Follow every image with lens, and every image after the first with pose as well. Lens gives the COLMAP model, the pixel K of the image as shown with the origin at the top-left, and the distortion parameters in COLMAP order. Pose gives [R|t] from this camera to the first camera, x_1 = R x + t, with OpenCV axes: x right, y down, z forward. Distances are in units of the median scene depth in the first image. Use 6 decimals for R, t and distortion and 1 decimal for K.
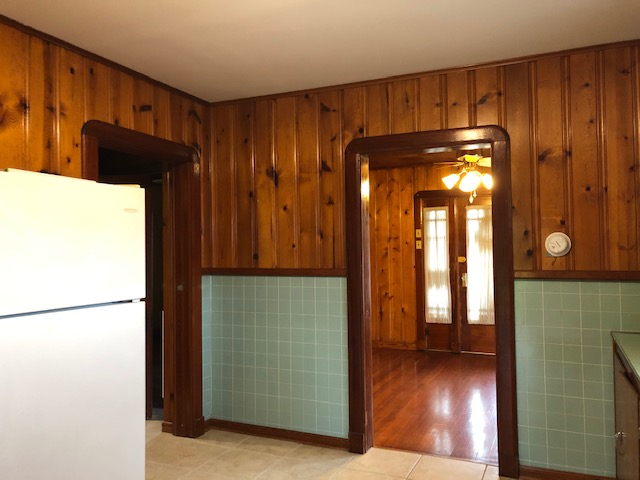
lens RADIAL K [[534.9, 0, 315.5], [0, 534.9, 233.7], [0, 0, 1]] dist [0.060363, -0.049486]
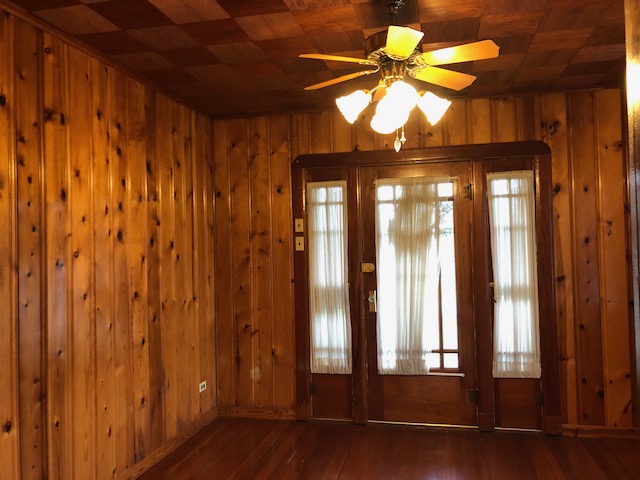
lens RADIAL K [[534.9, 0, 326.3], [0, 534.9, 237.3], [0, 0, 1]] dist [0.060363, -0.049486]
pose [[0.978306, -0.004855, 0.207108, 0.097341], [0.002342, 0.999921, 0.012380, 0.005767], [-0.207151, -0.011626, 0.978240, 0.404835]]
